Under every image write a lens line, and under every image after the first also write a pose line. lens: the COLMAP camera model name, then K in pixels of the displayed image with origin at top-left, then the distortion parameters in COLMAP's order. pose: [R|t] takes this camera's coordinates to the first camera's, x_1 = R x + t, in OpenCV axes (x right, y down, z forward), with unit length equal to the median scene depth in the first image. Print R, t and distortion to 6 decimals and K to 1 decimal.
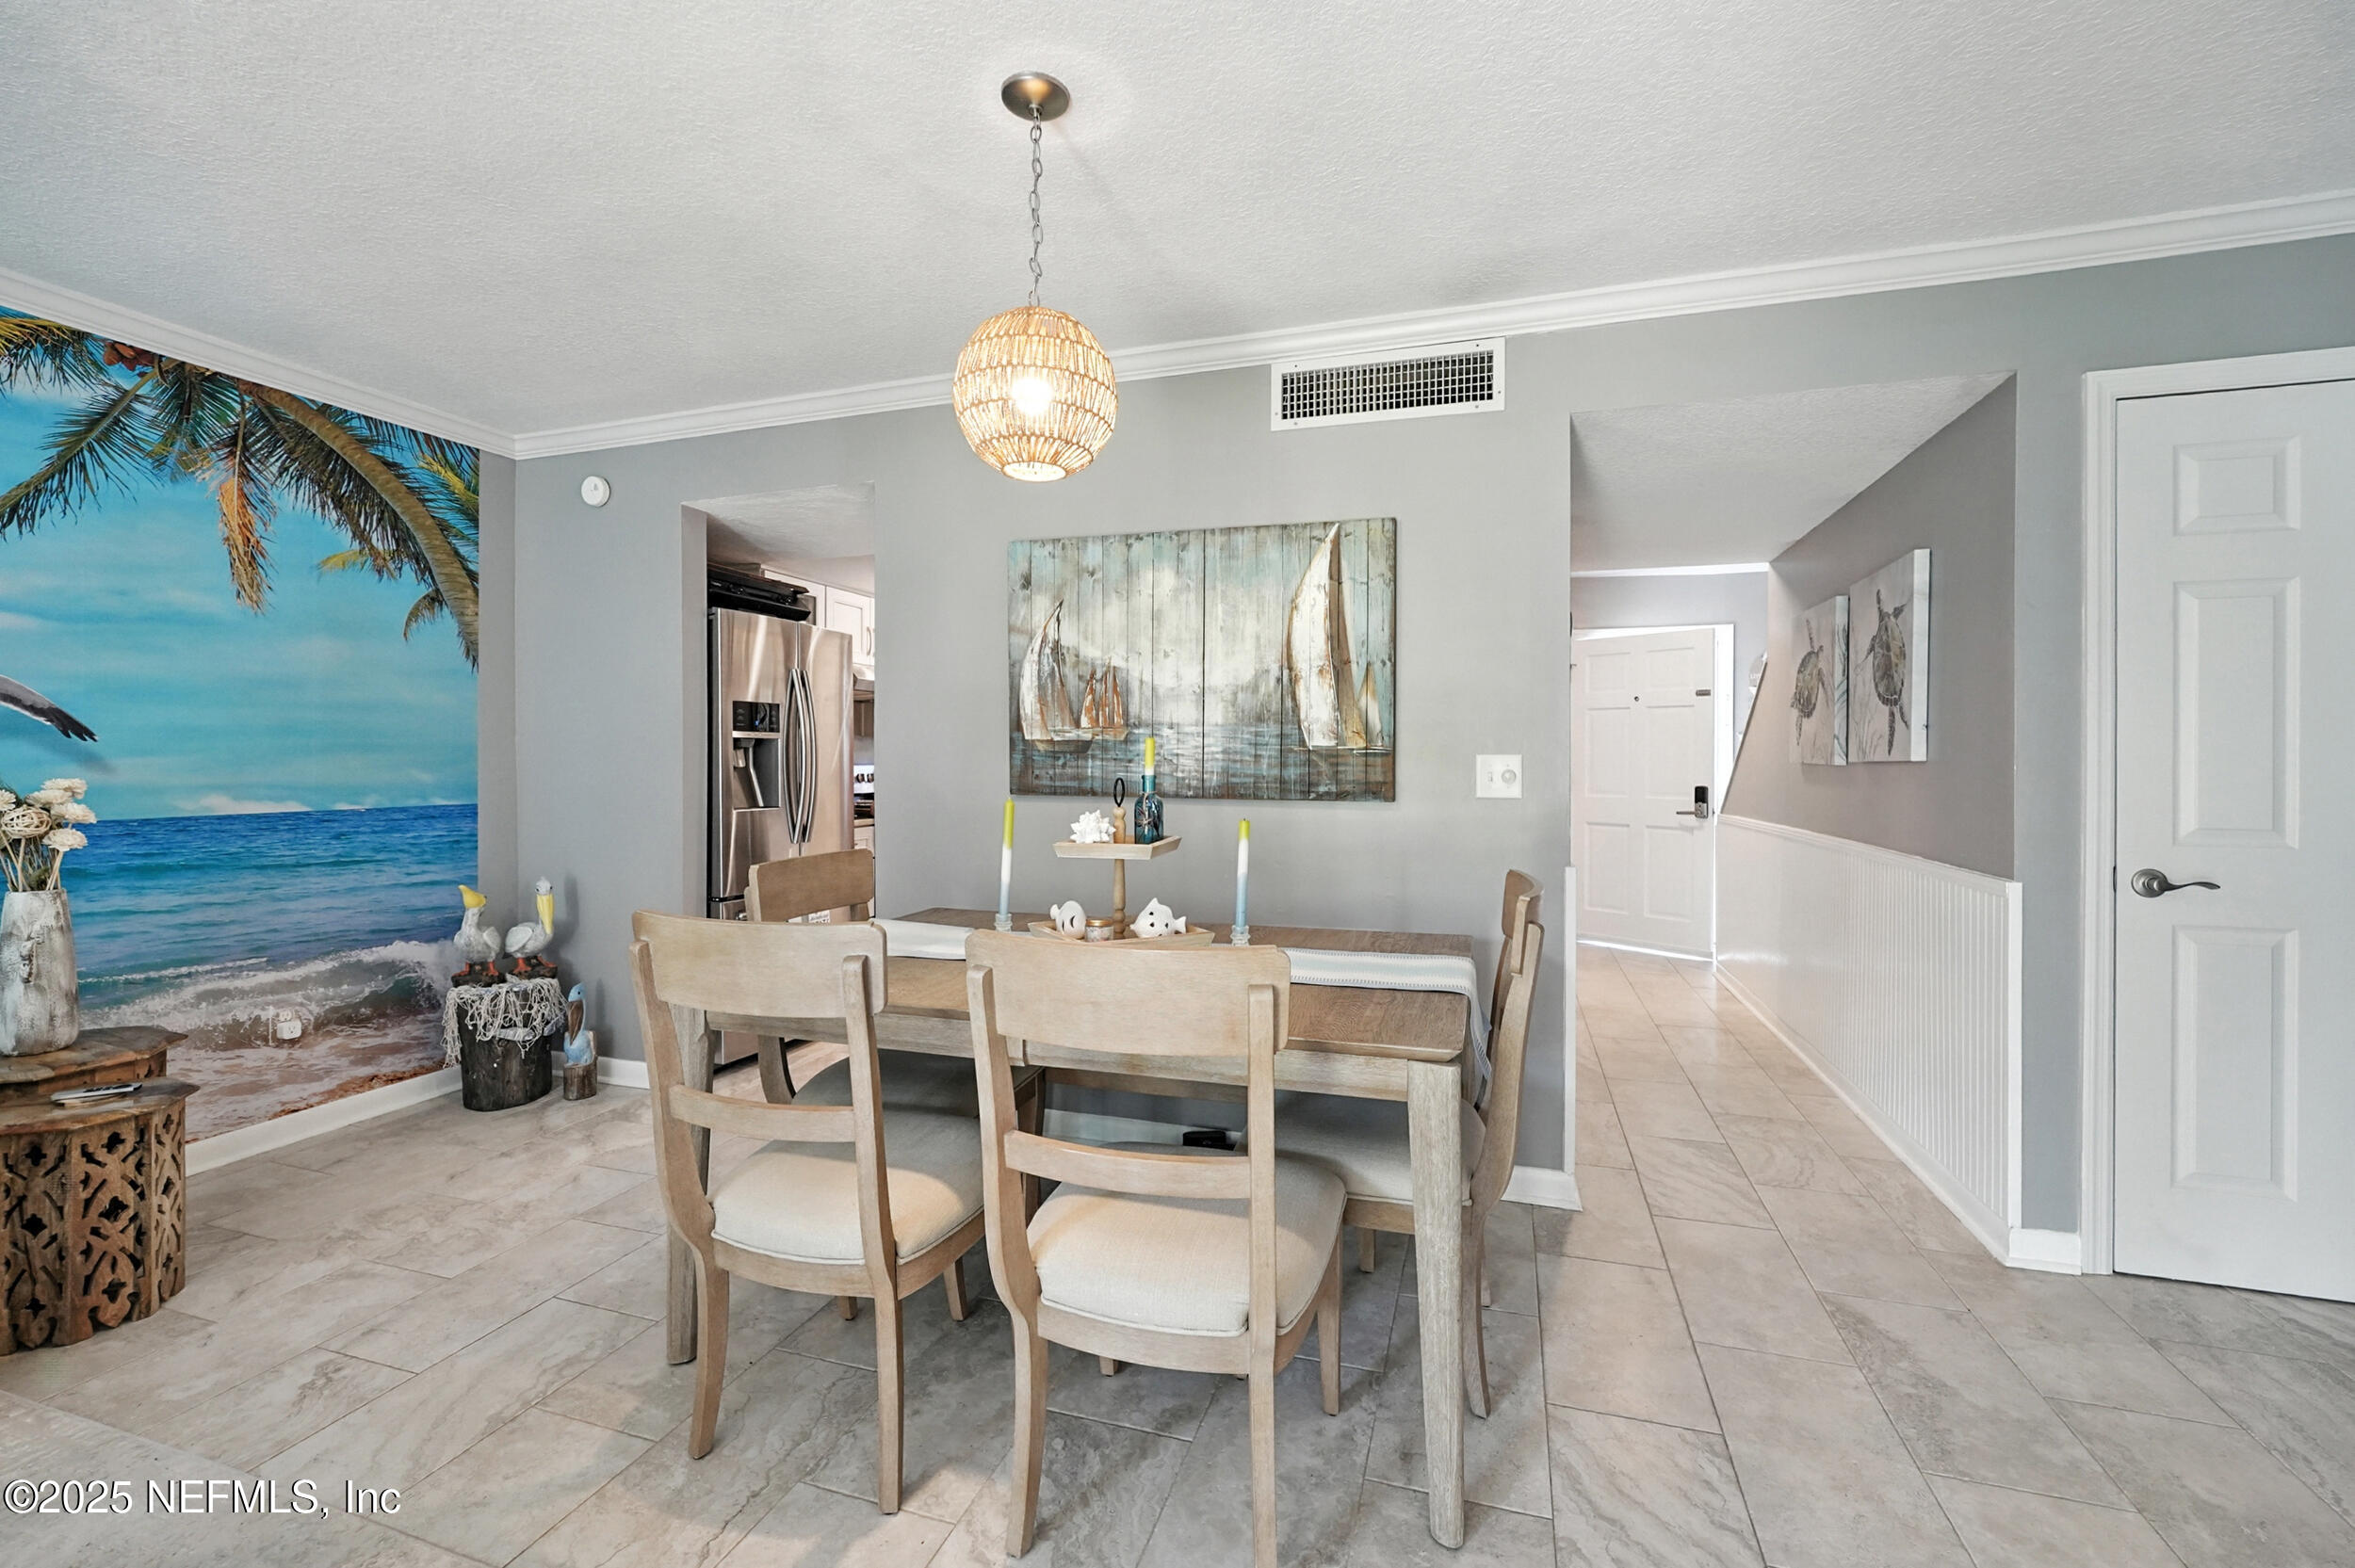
lens RADIAL K [[998.1, 0, 1178.4], [0, 998.1, 760.4], [0, 0, 1]] dist [-0.015098, 0.003842]
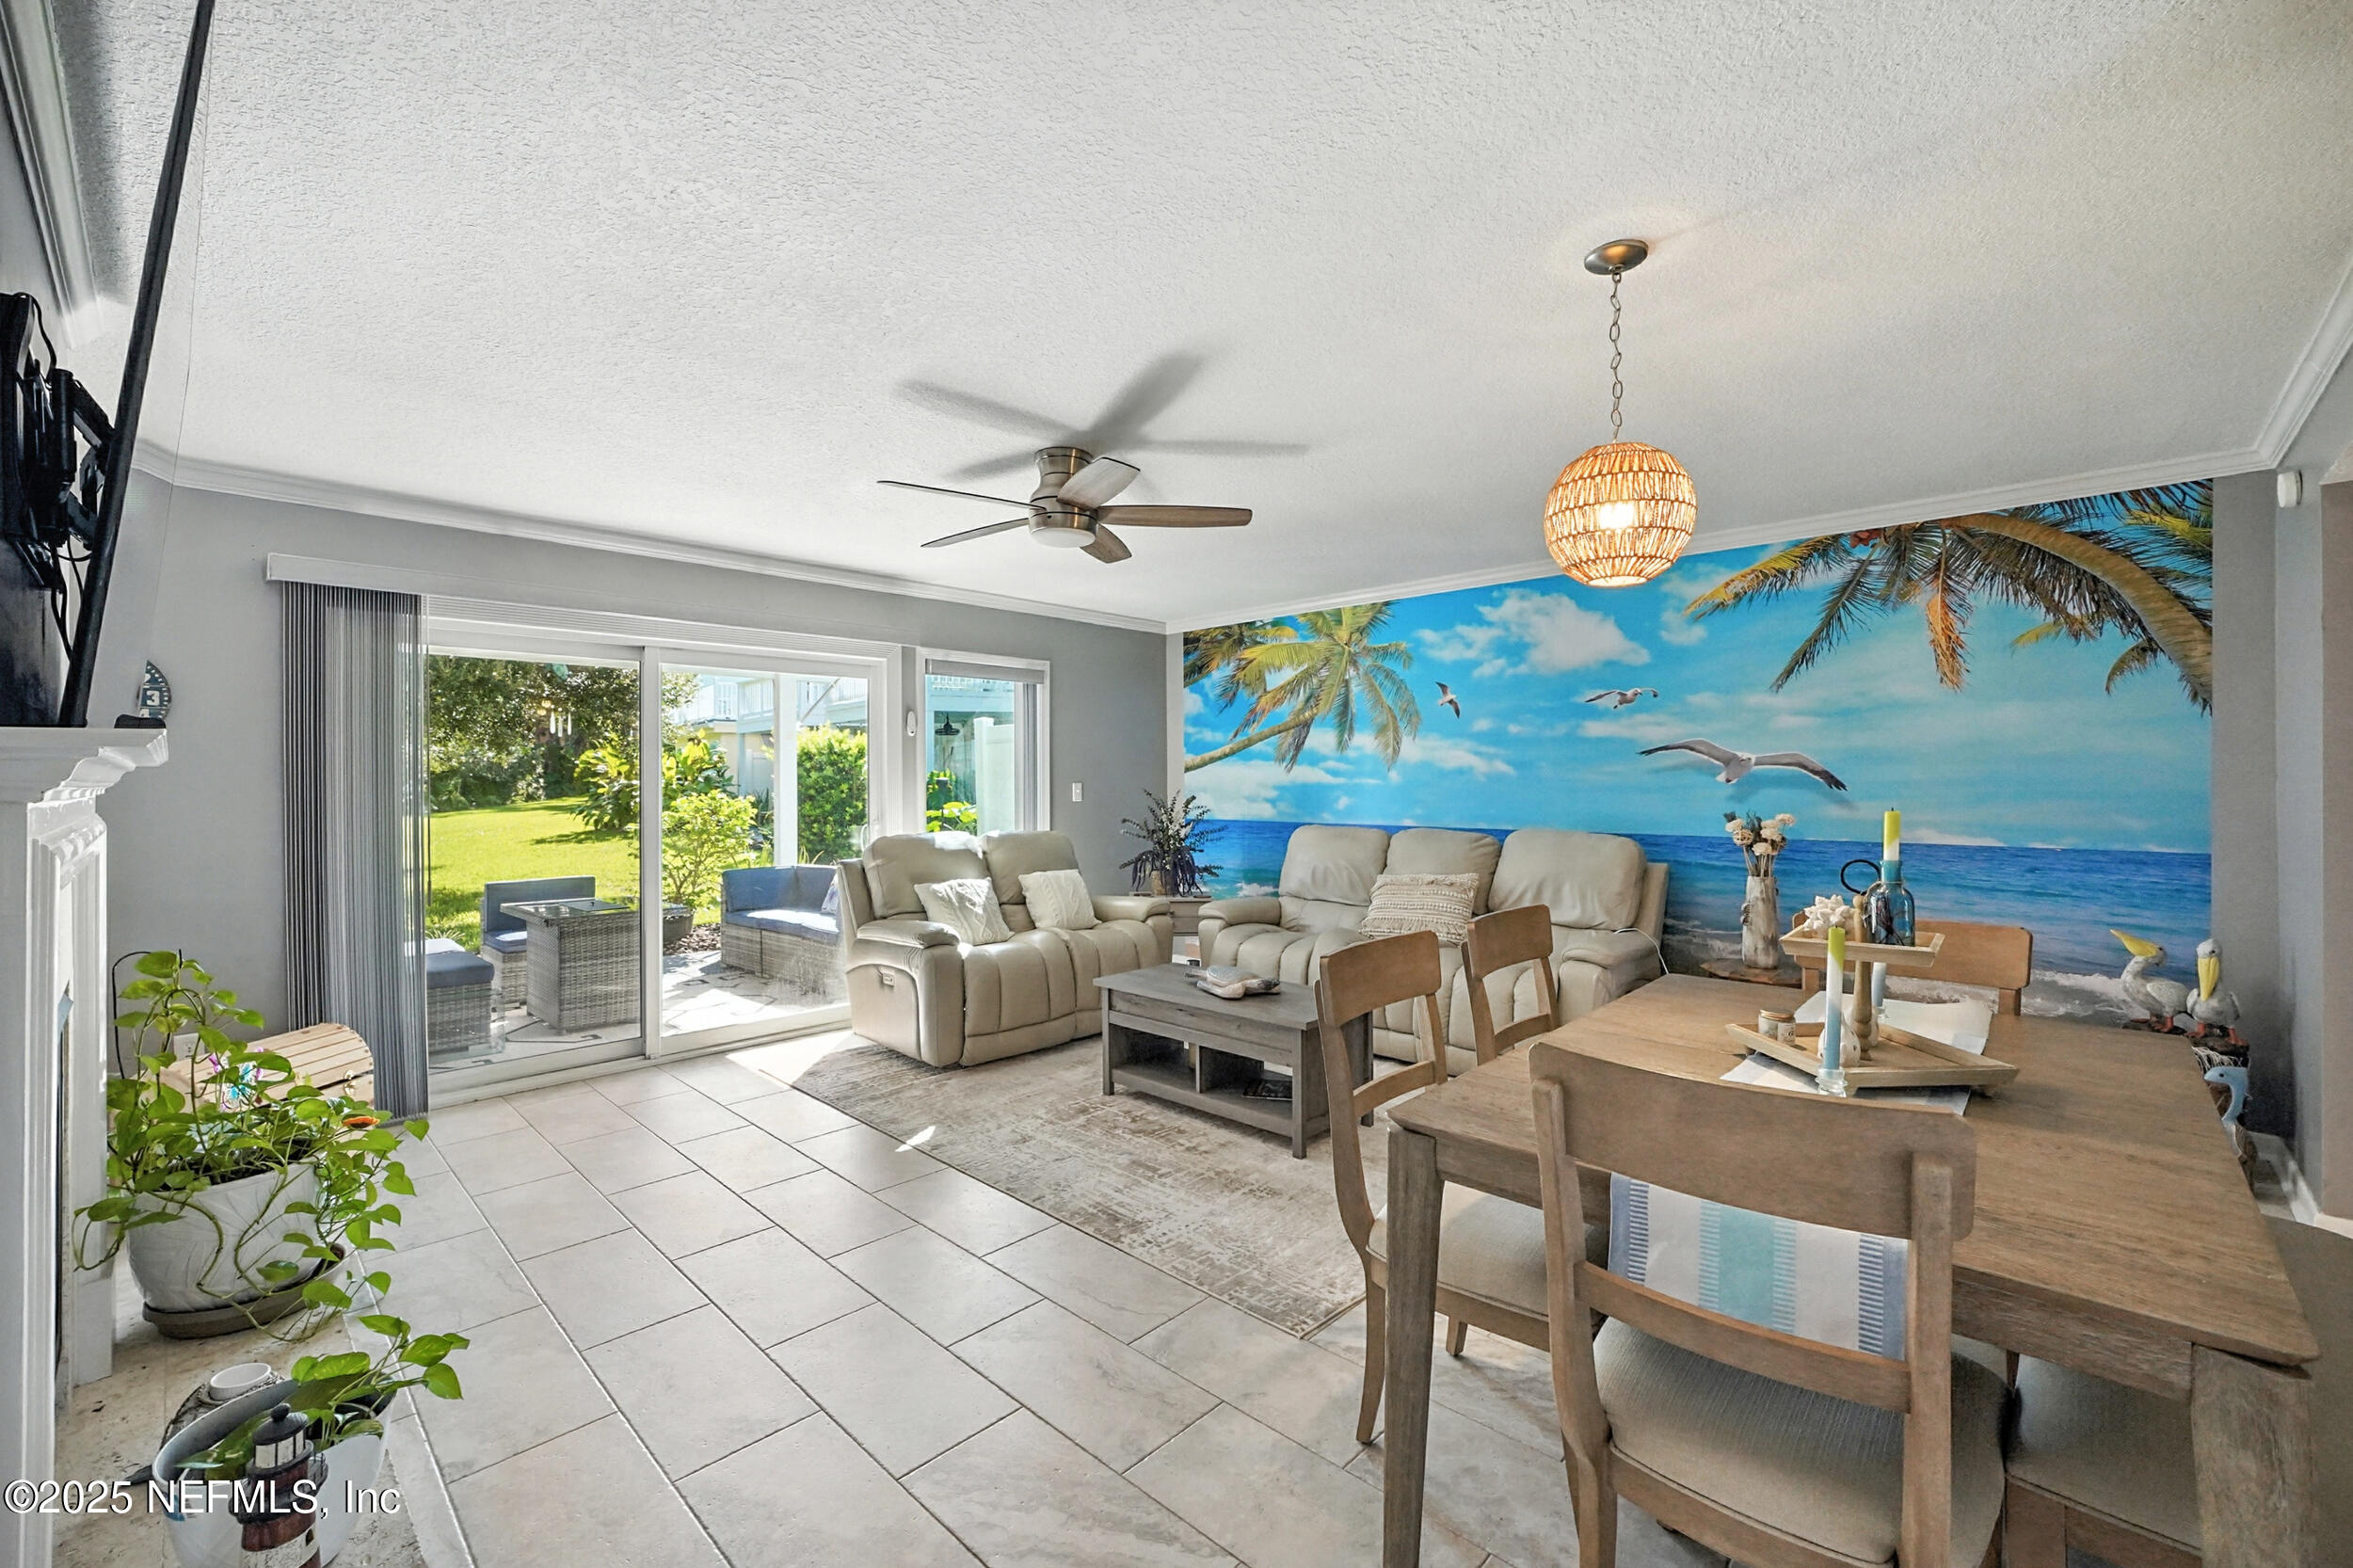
lens RADIAL K [[964.1, 0, 1184.3], [0, 964.1, 779.6], [0, 0, 1]] dist [-0.014289, 0.003107]
pose [[-0.430440, 0.004768, -0.902607, 0.671982], [0.000529, 0.999987, 0.005031, -0.040934], [0.902619, 0.001688, -0.430437, 0.639482]]
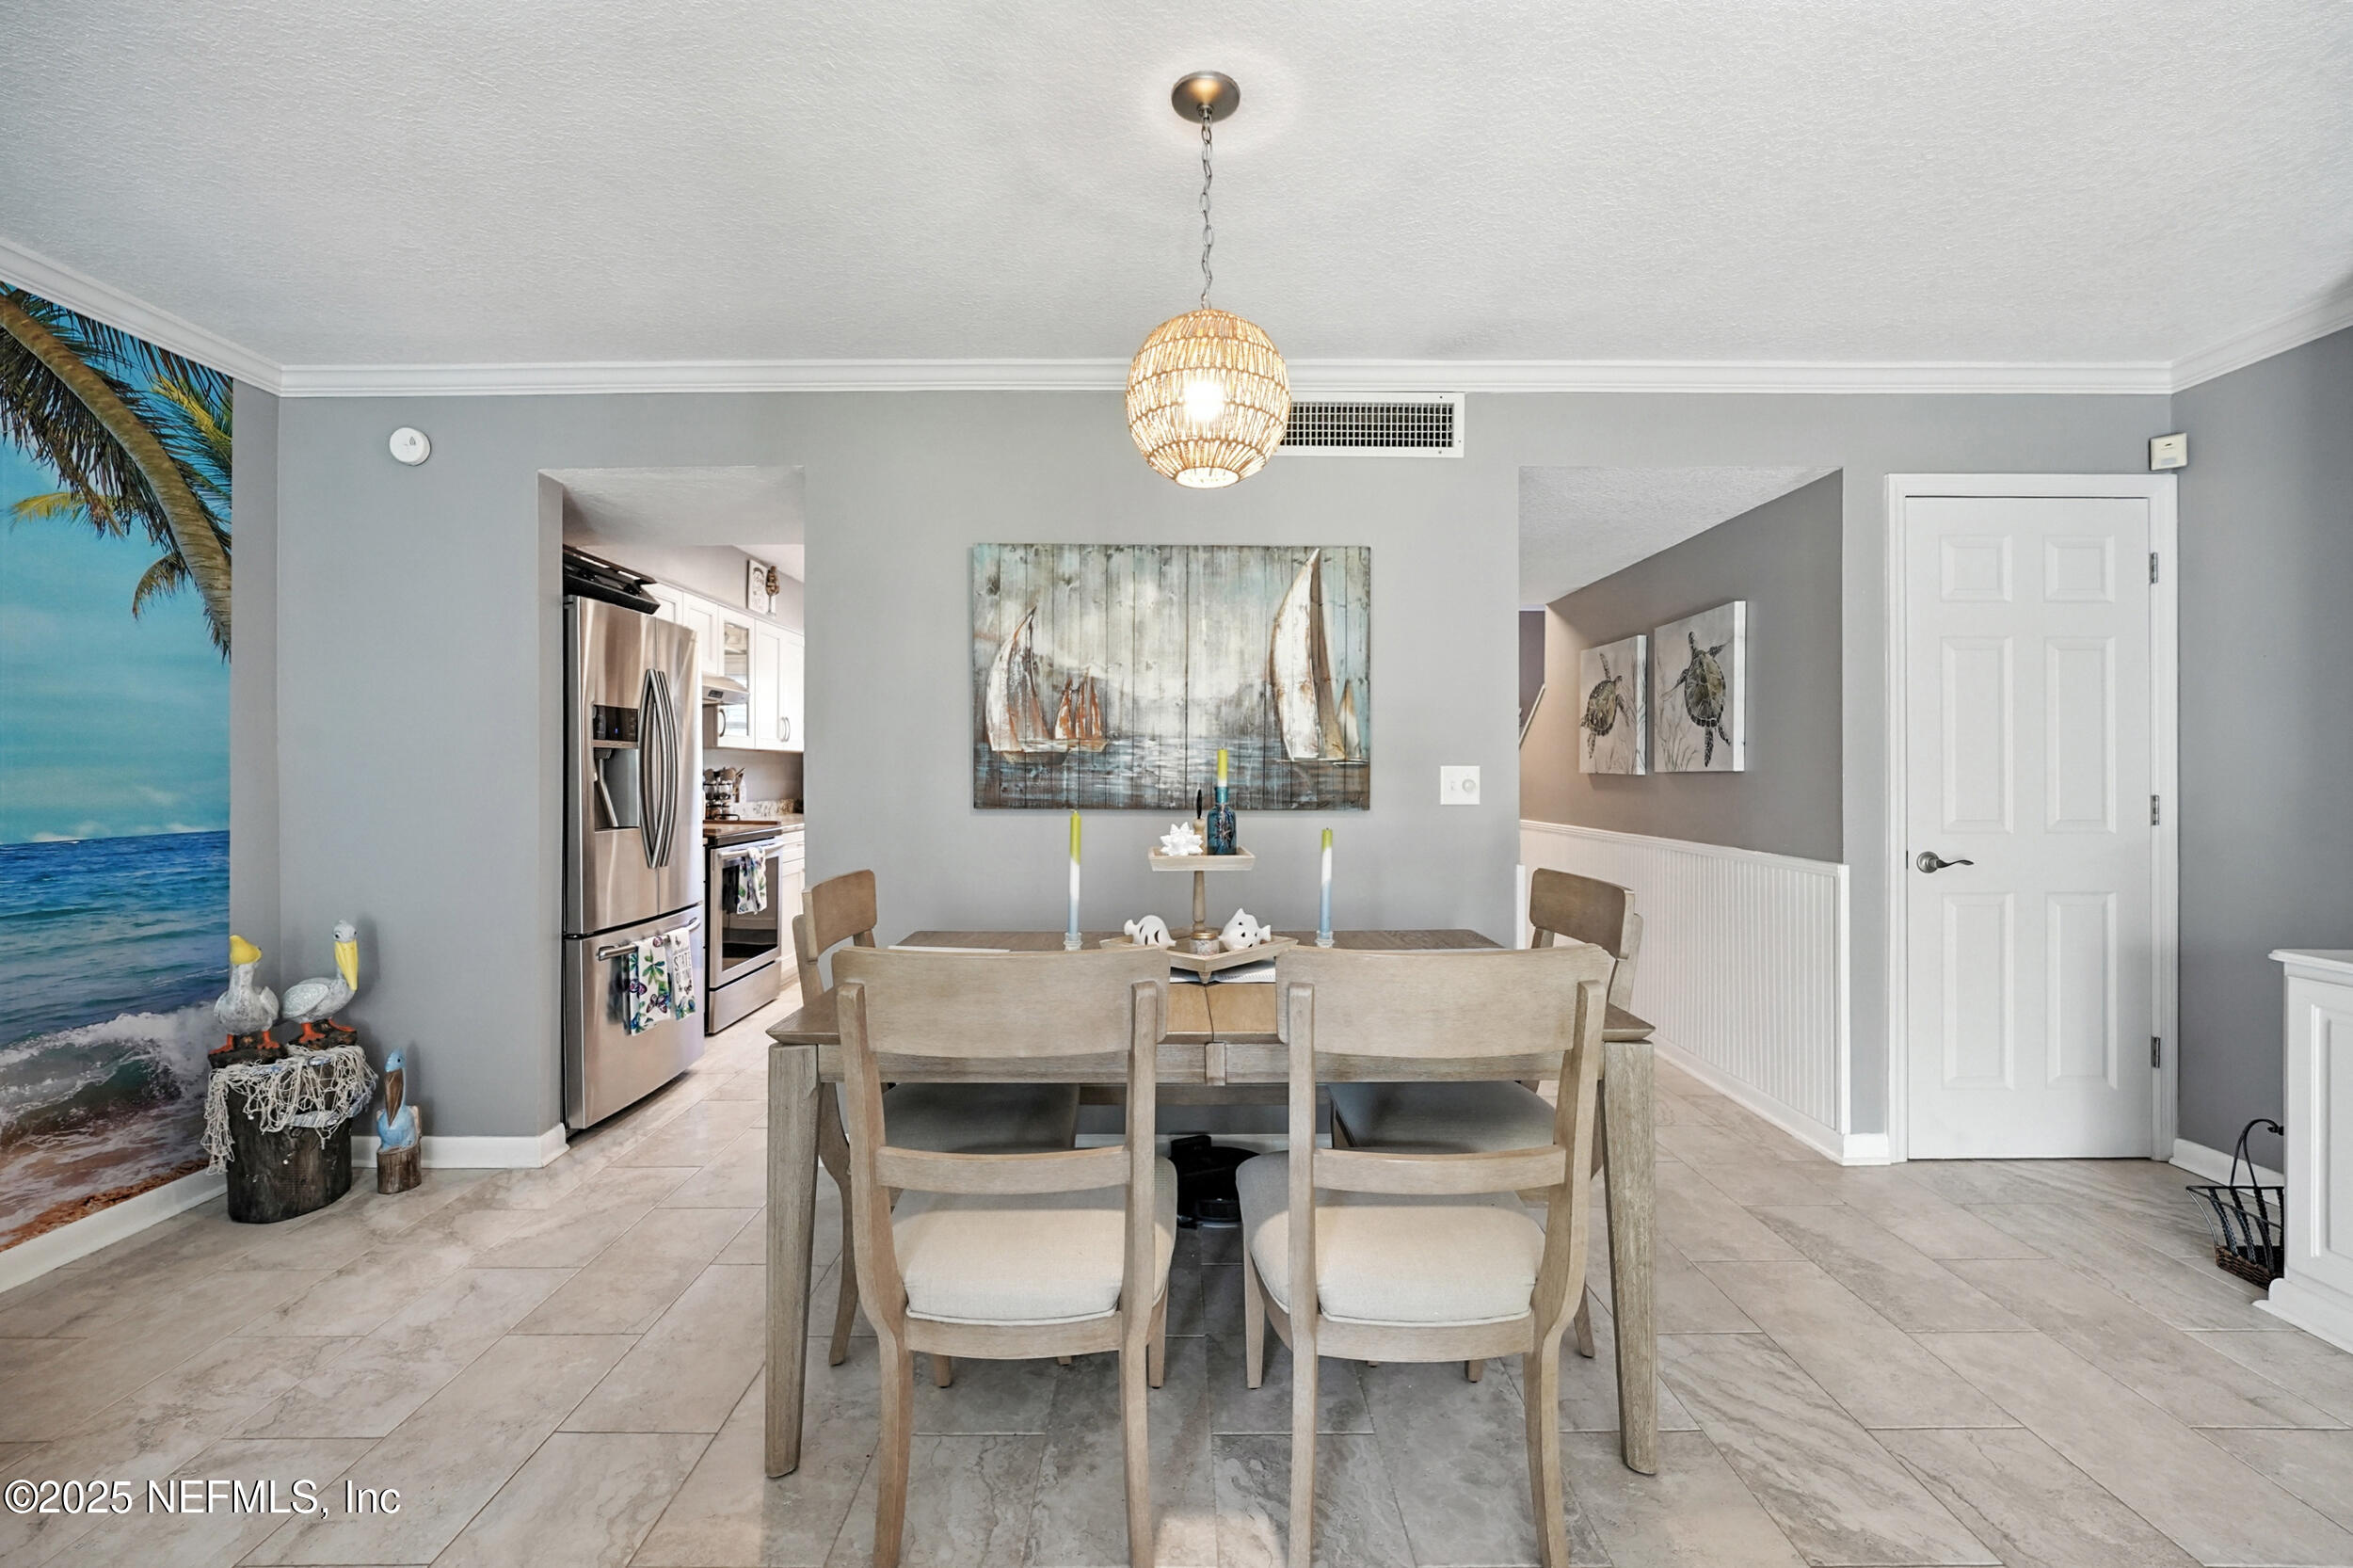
lens RADIAL K [[964.1, 0, 1182.1], [0, 964.1, 768.4], [0, 0, 1]] dist [-0.014289, 0.003107]
pose [[0.950802, -0.001782, 0.309795, -0.284721], [0.003050, 0.999989, -0.003609, -0.000302], [-0.309785, 0.004376, 0.950797, 0.067202]]
